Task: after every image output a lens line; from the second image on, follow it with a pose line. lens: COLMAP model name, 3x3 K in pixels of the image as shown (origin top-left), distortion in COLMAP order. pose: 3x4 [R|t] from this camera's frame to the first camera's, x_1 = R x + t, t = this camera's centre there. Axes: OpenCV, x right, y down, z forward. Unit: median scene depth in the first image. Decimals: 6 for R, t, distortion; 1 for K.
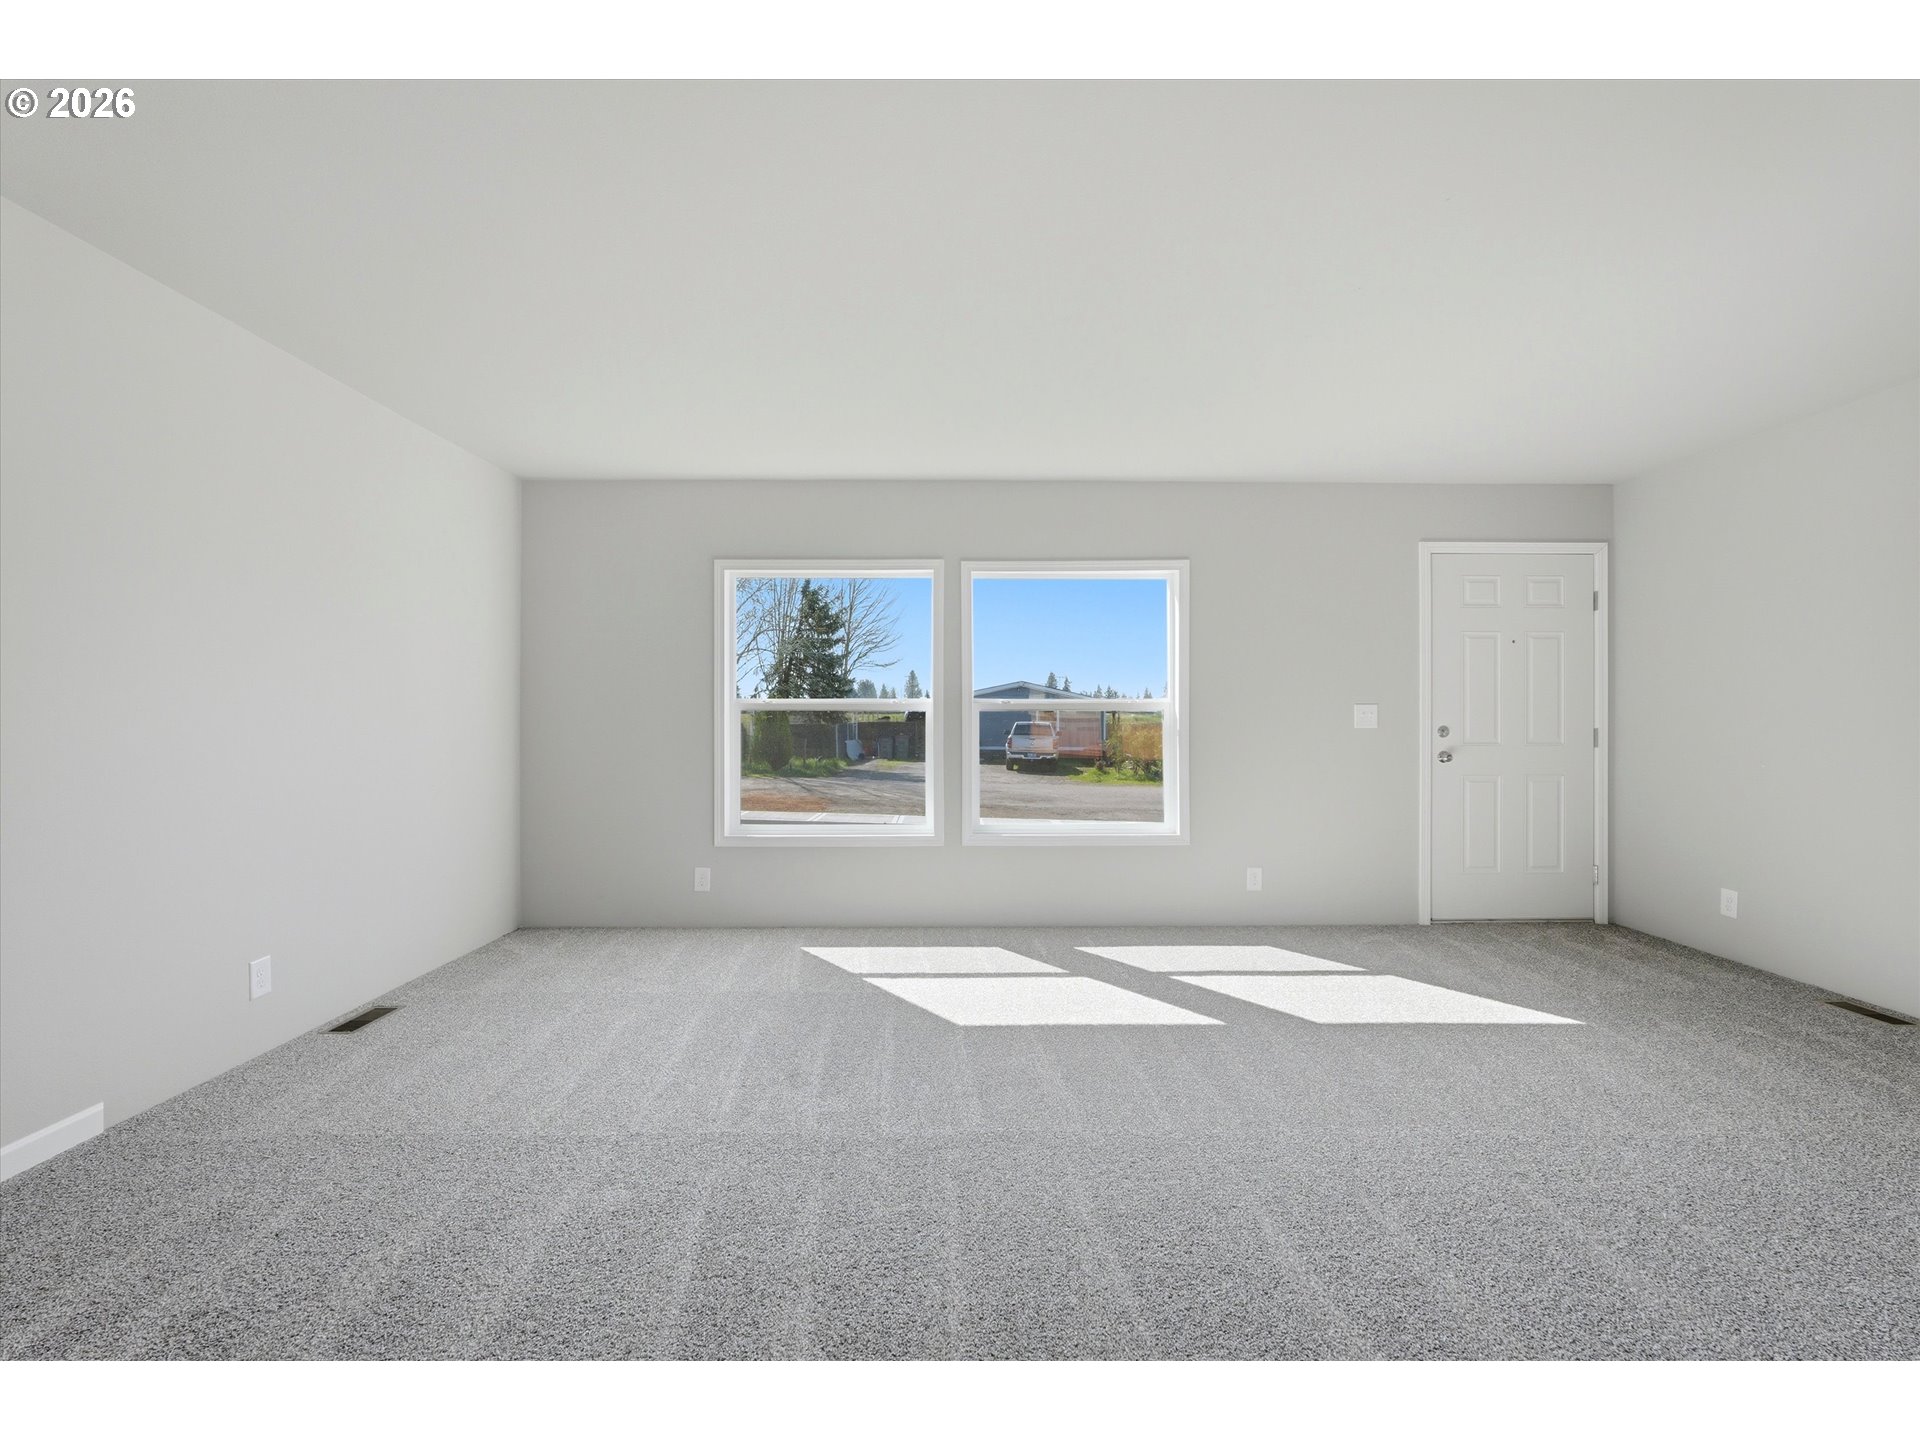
lens RADIAL K [[853.5, 0, 952.2], [0, 853.5, 716.2], [0, 0, 1]] dist [-0.010595, 0.003452]
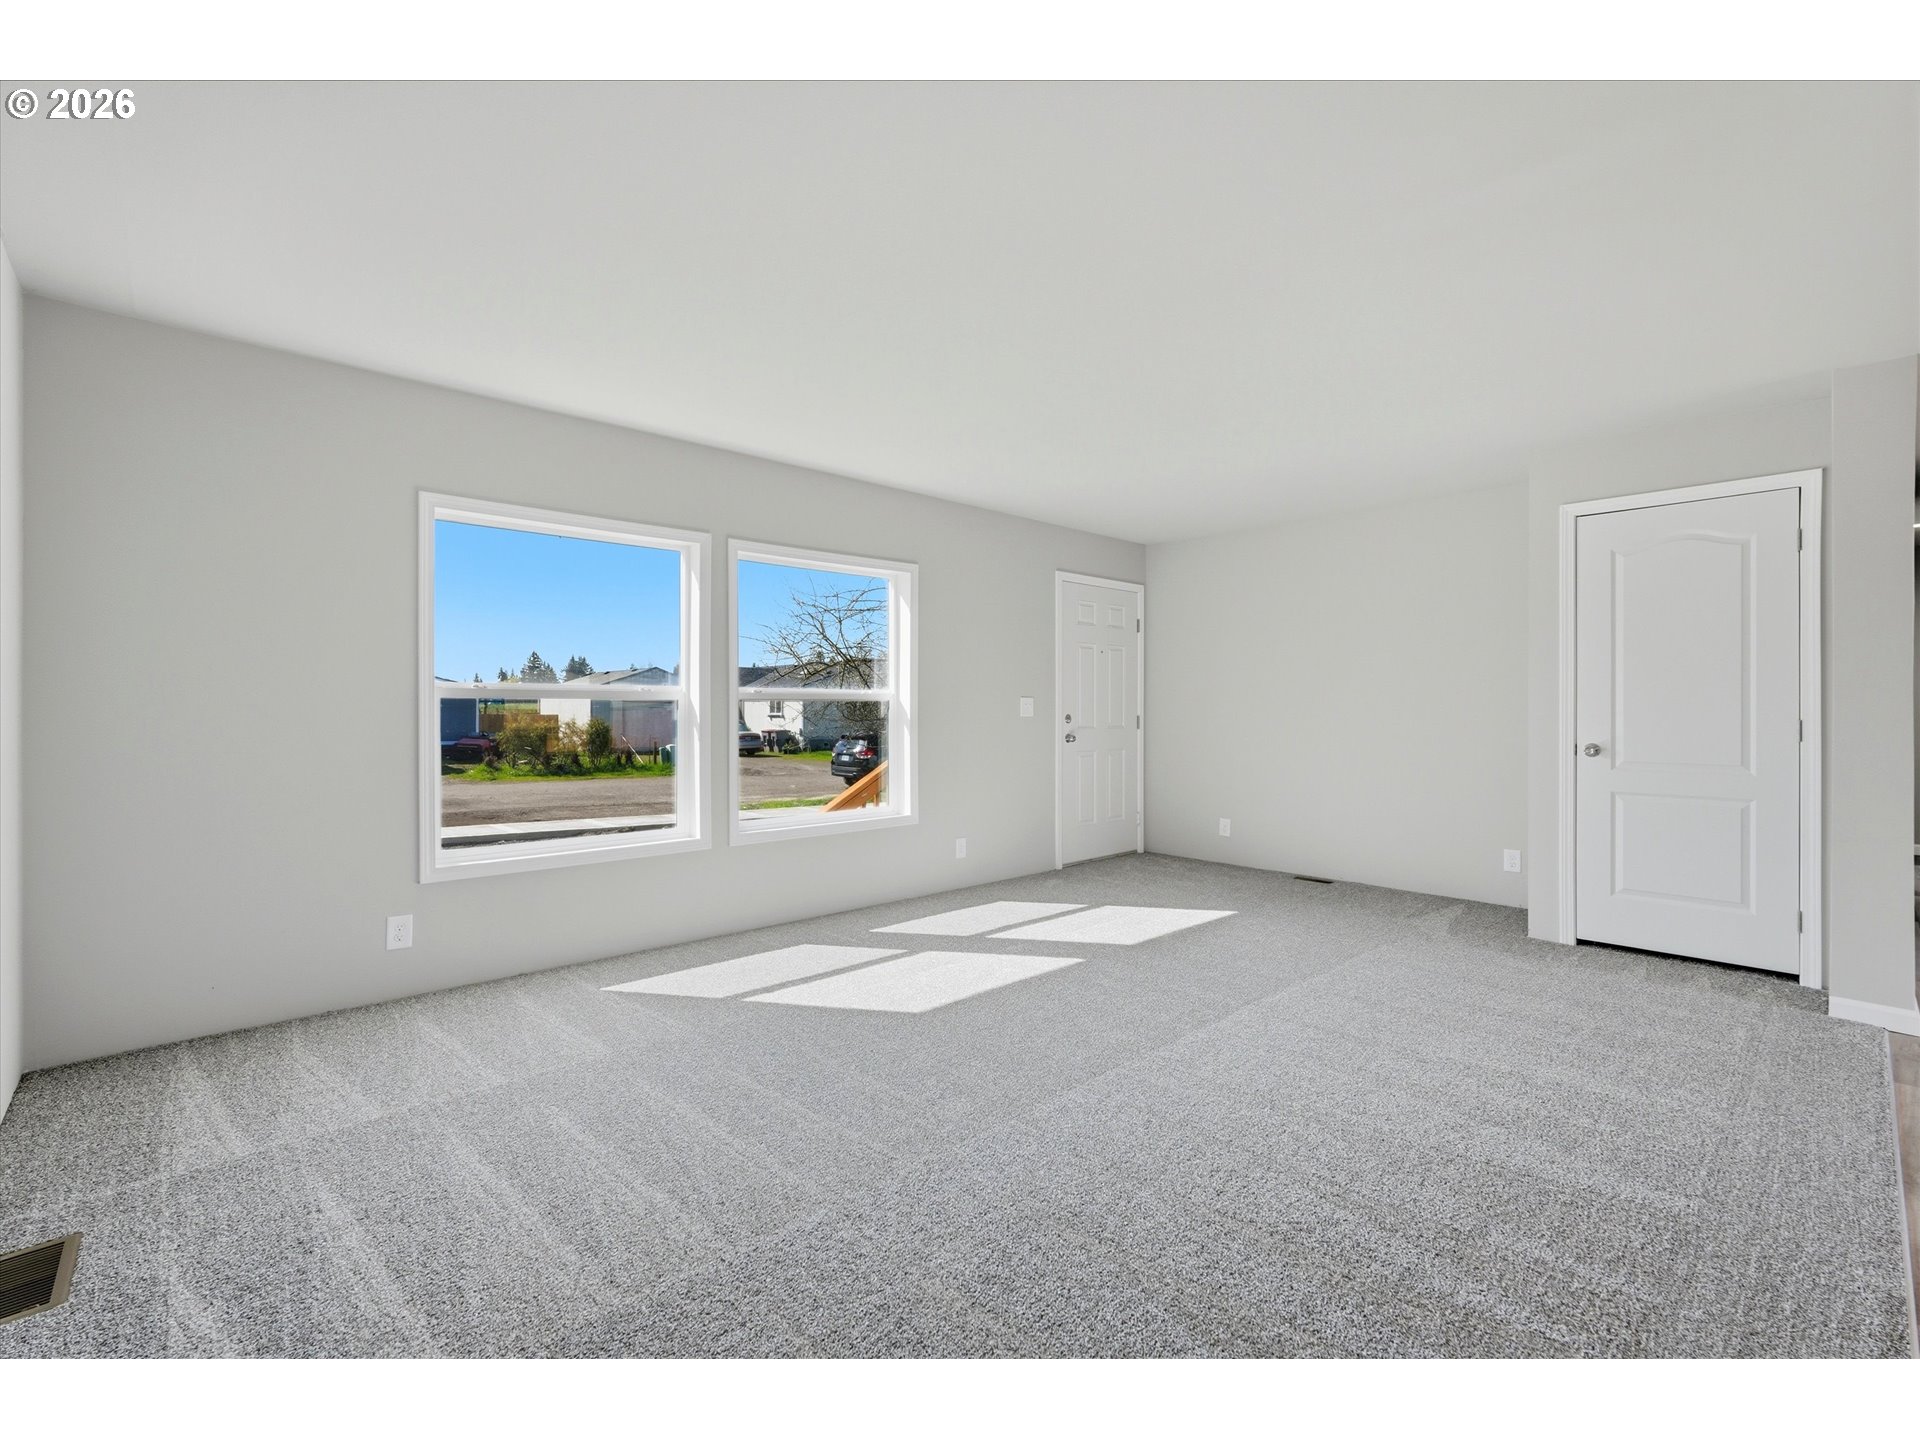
lens RADIAL K [[853.5, 0, 957.8], [0, 853.5, 705.0], [0, 0, 1]] dist [-0.010595, 0.003452]
pose [[0.739054, 0.003128, 0.673639, -0.423931], [-0.002489, 0.999995, -0.001913, -0.000010], [-0.673642, -0.000263, 0.739058, 0.151753]]
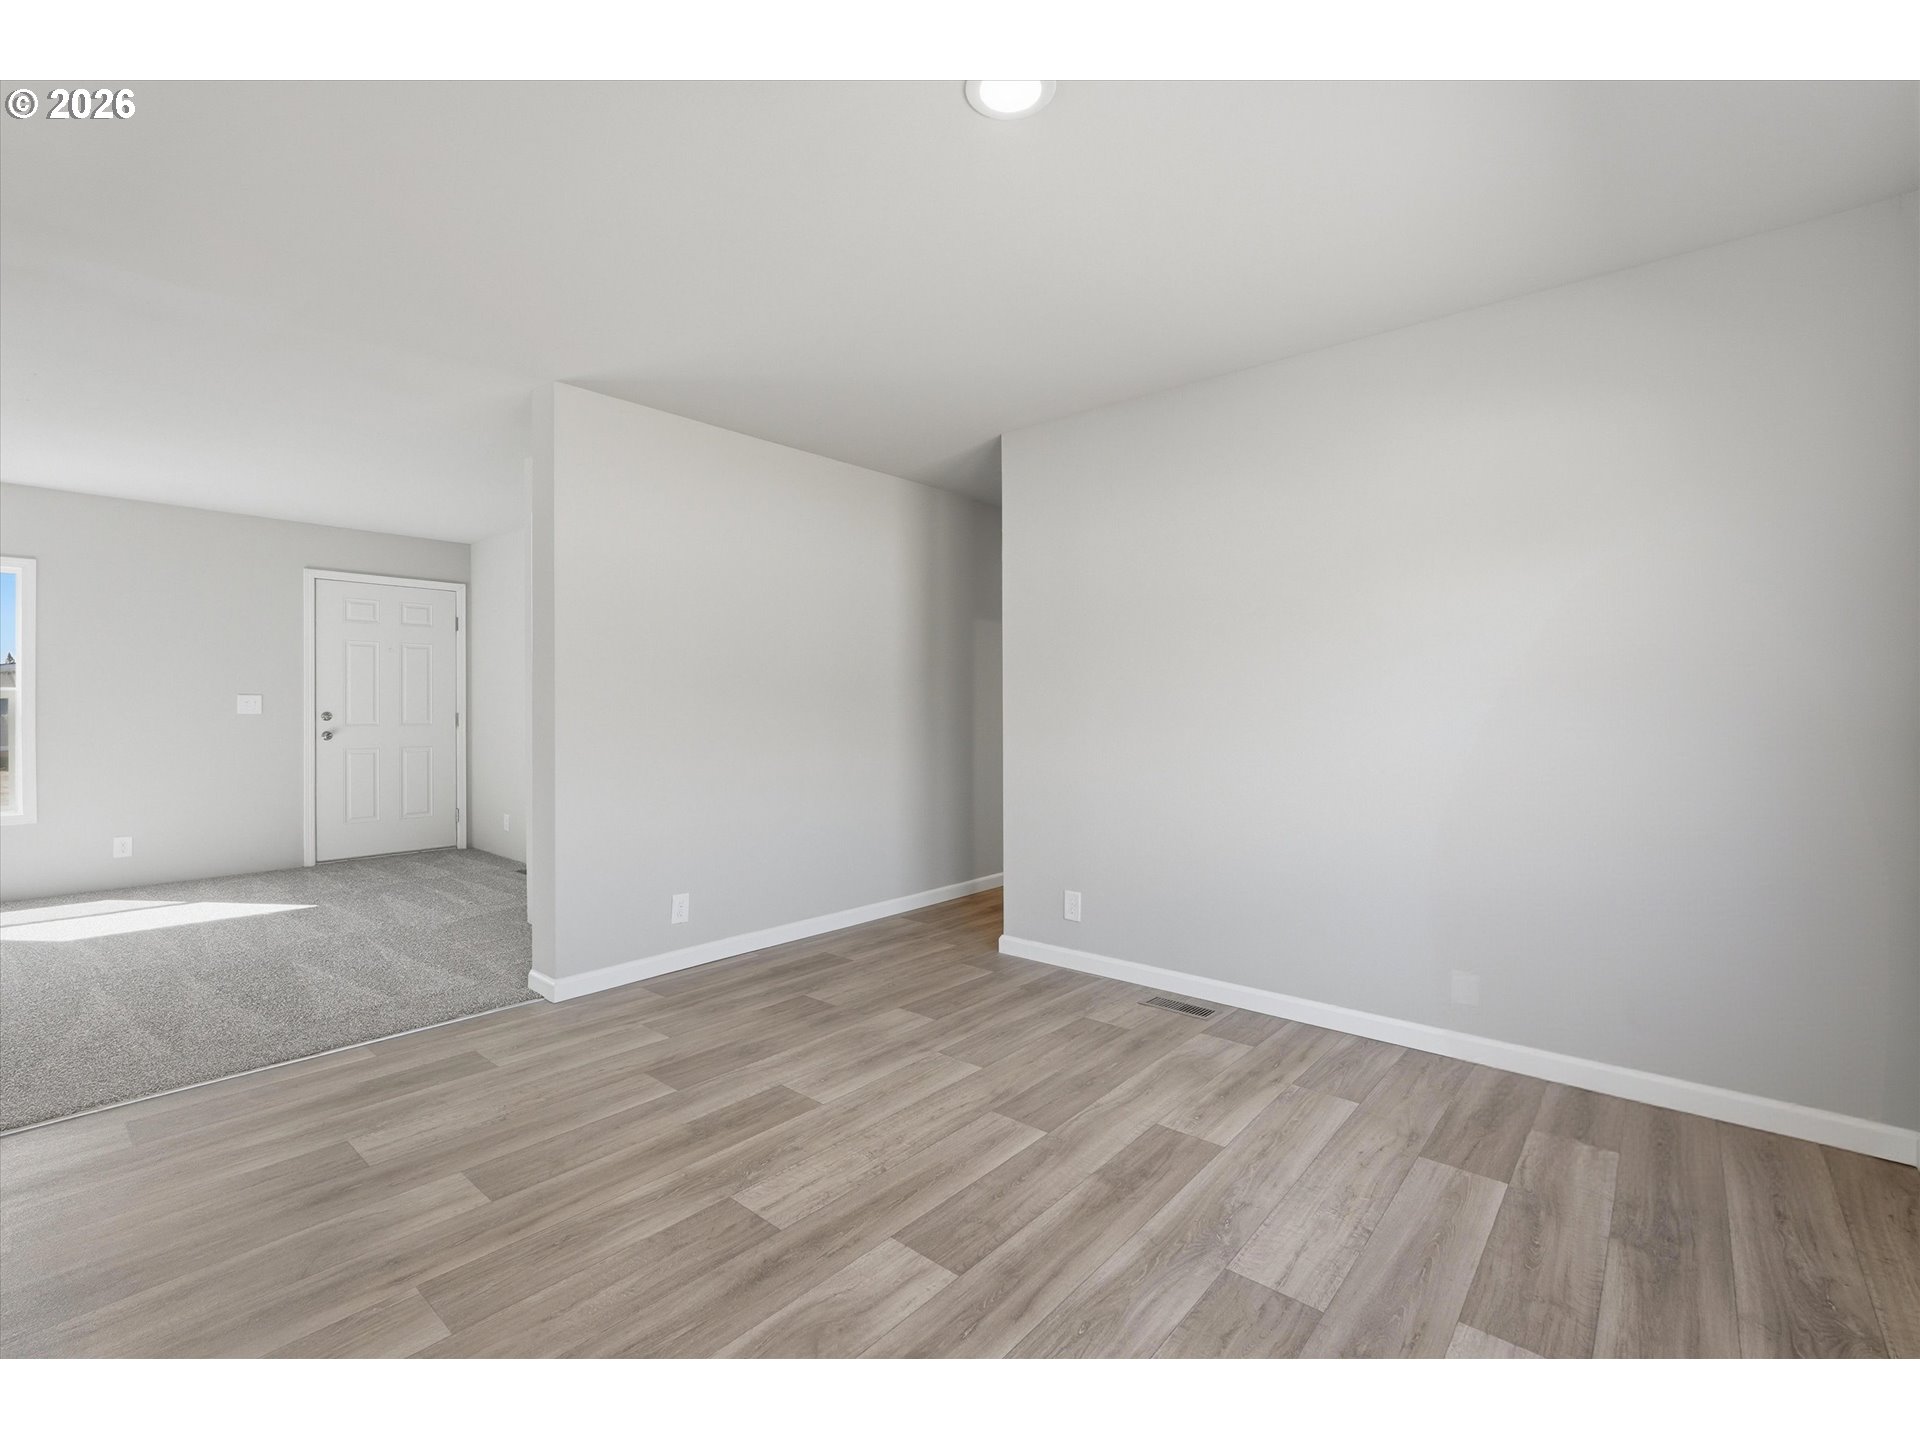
lens RADIAL K [[853.5, 0, 966.9], [0, 853.5, 710.4], [0, 0, 1]] dist [-0.010595, 0.003452]
pose [[0.660838, -0.003304, 0.750522, 0.250191], [-0.006833, 0.999922, 0.010419, -0.011081], [-0.750498, -0.012013, 0.660764, -0.590528]]
